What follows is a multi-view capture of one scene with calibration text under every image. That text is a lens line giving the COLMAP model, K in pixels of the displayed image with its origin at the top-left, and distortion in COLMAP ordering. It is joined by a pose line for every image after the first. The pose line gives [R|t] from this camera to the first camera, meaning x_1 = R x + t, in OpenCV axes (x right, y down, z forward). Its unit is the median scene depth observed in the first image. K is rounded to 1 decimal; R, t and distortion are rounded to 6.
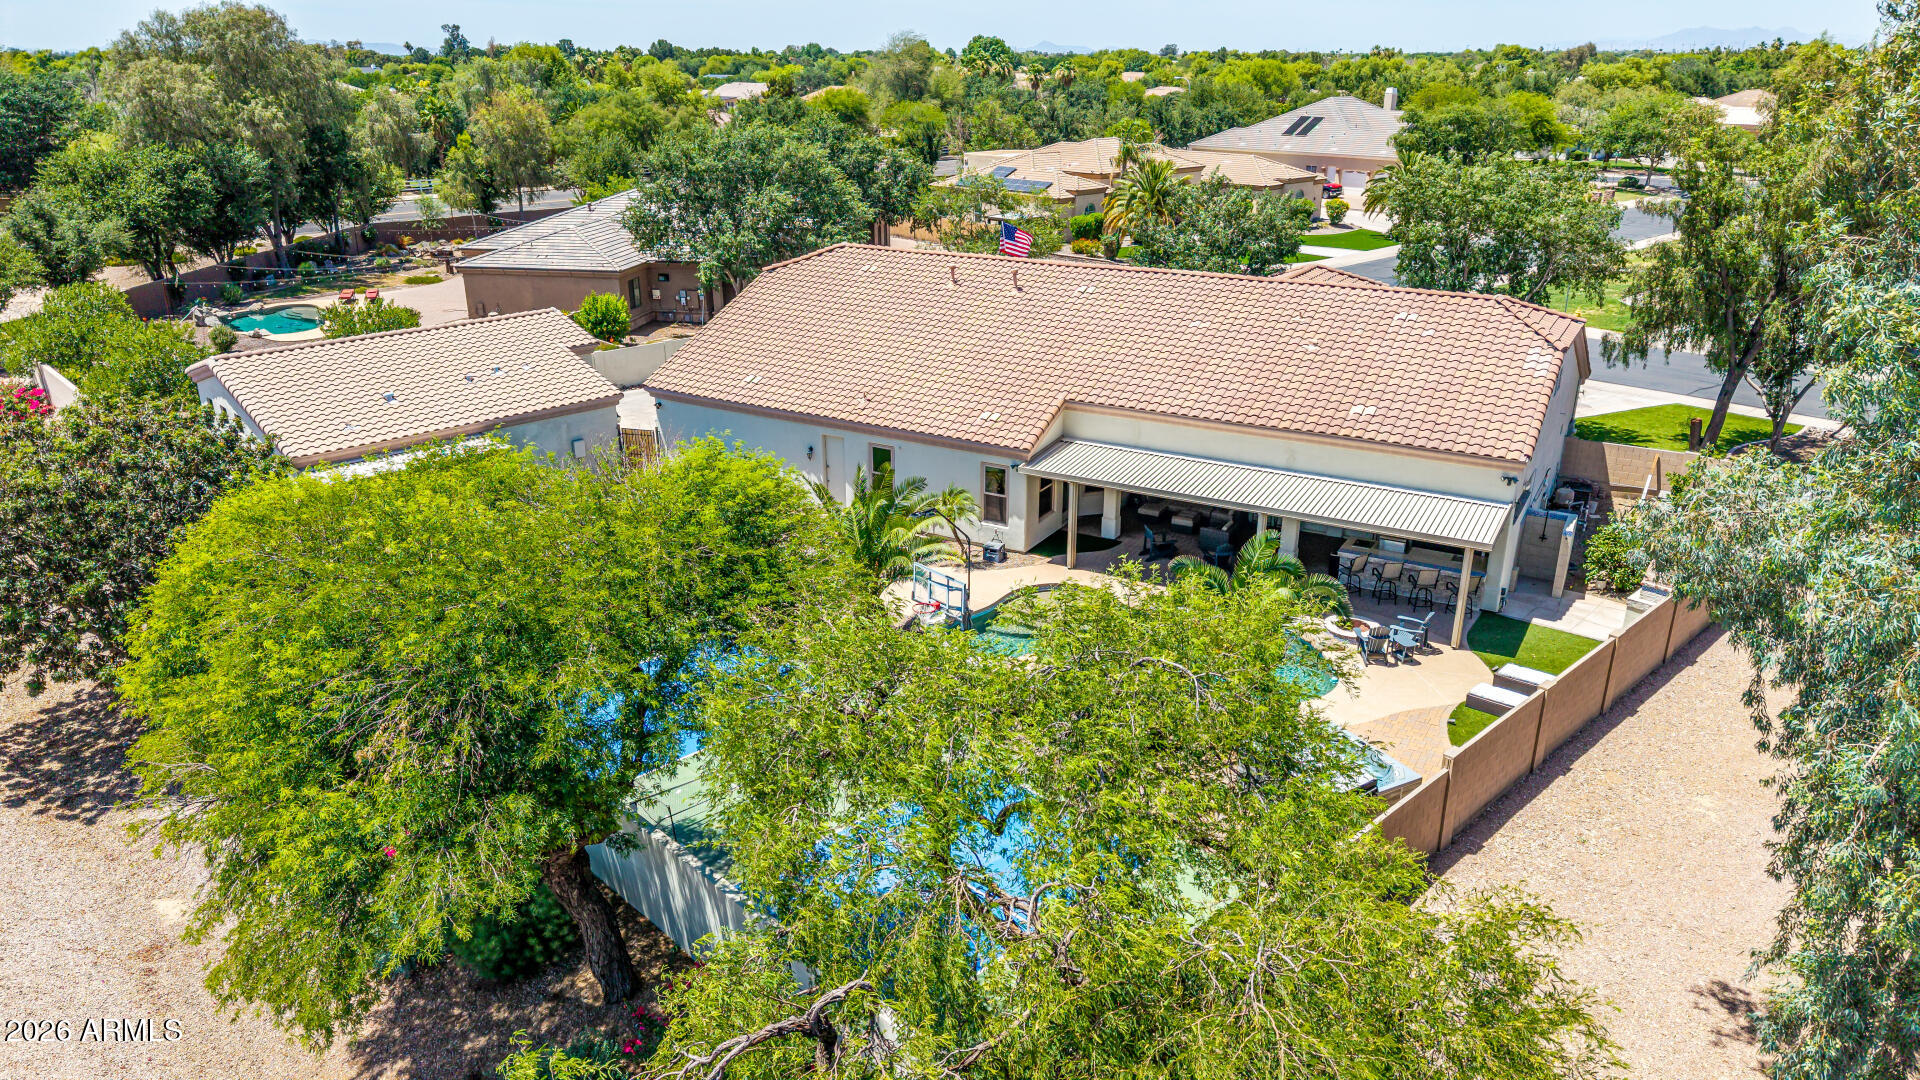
lens RADIAL K [[1275.7, 0, 957.3], [0, 1275.7, 550.9], [0, 0, 1]] dist [0.029126, -0.023911]
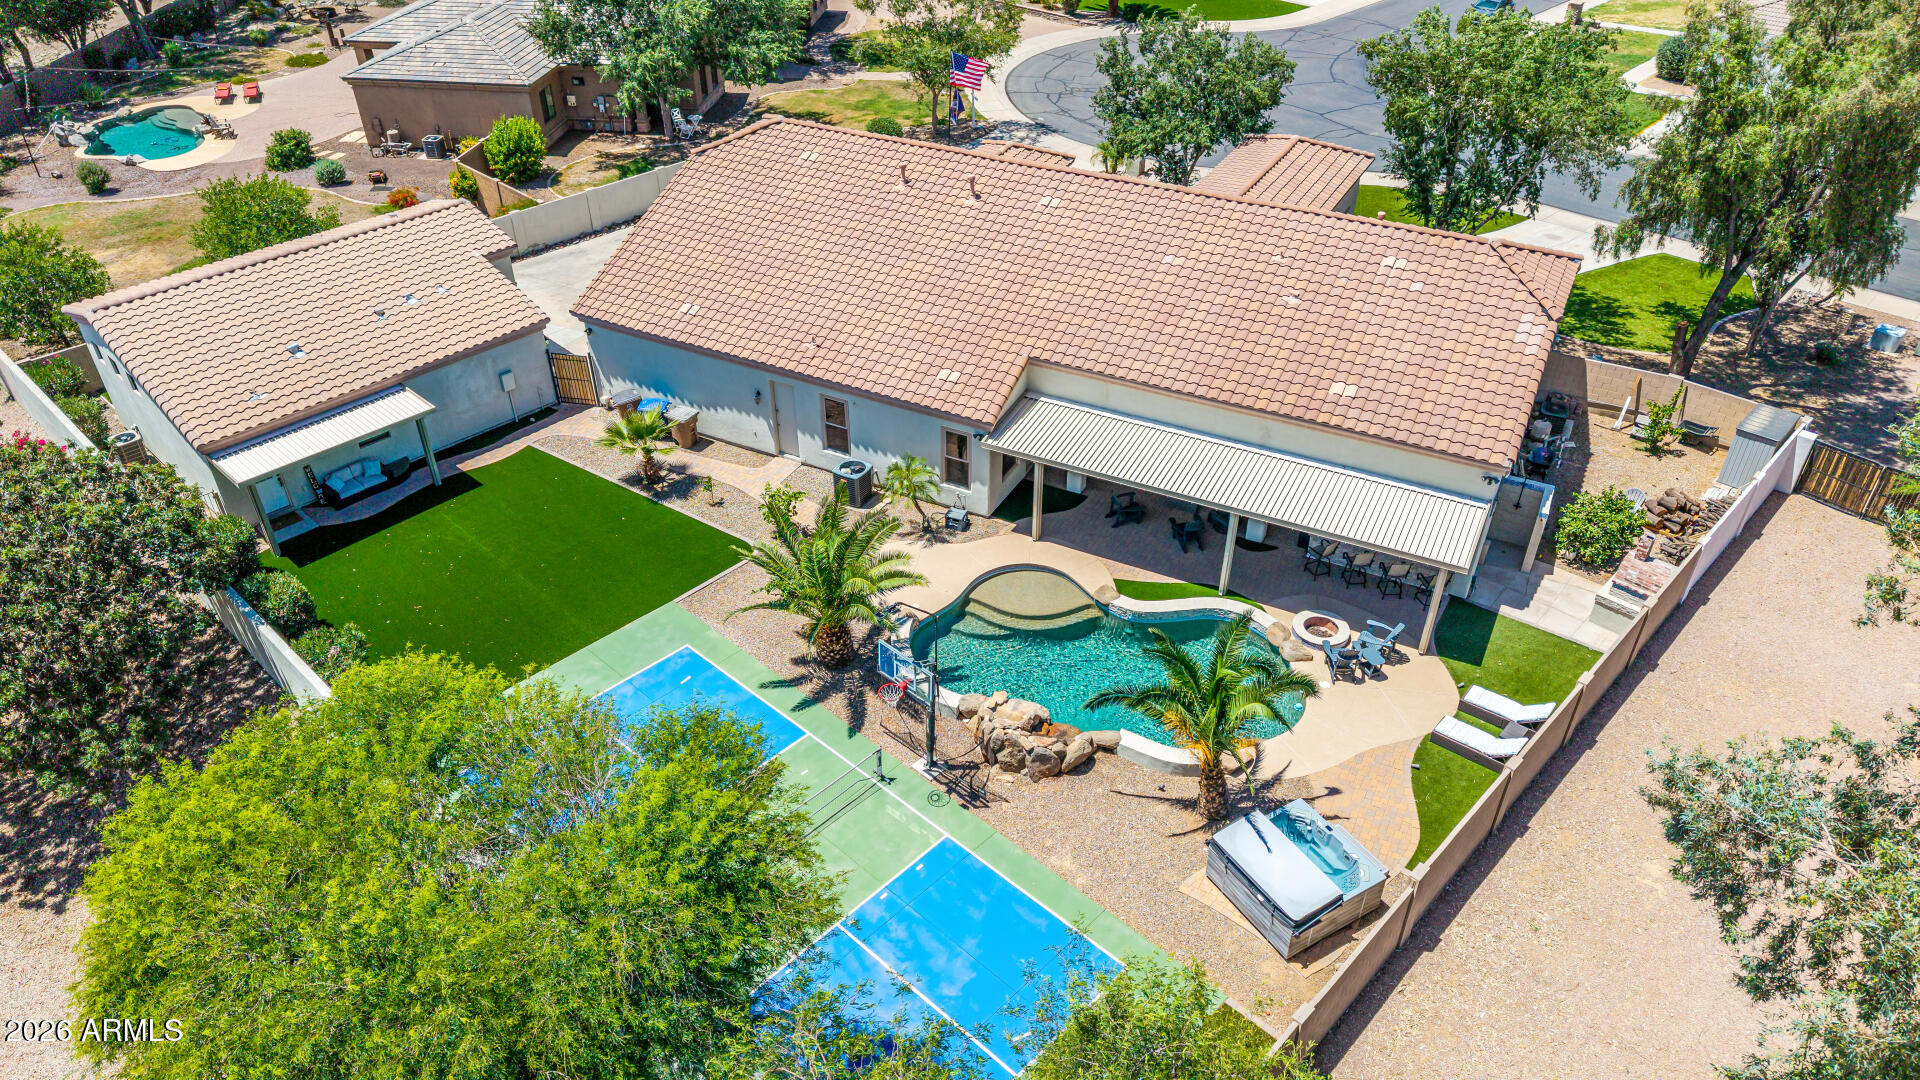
lens RADIAL K [[1275.7, 0, 957.3], [0, 1275.7, 550.9], [0, 0, 1]] dist [0.029126, -0.023911]
pose [[0.999058, -0.027048, 0.033932, -0.003922], [0.017654, 0.967677, 0.251575, -0.220351], [-0.039640, -0.250739, 0.967243, 0.060028]]
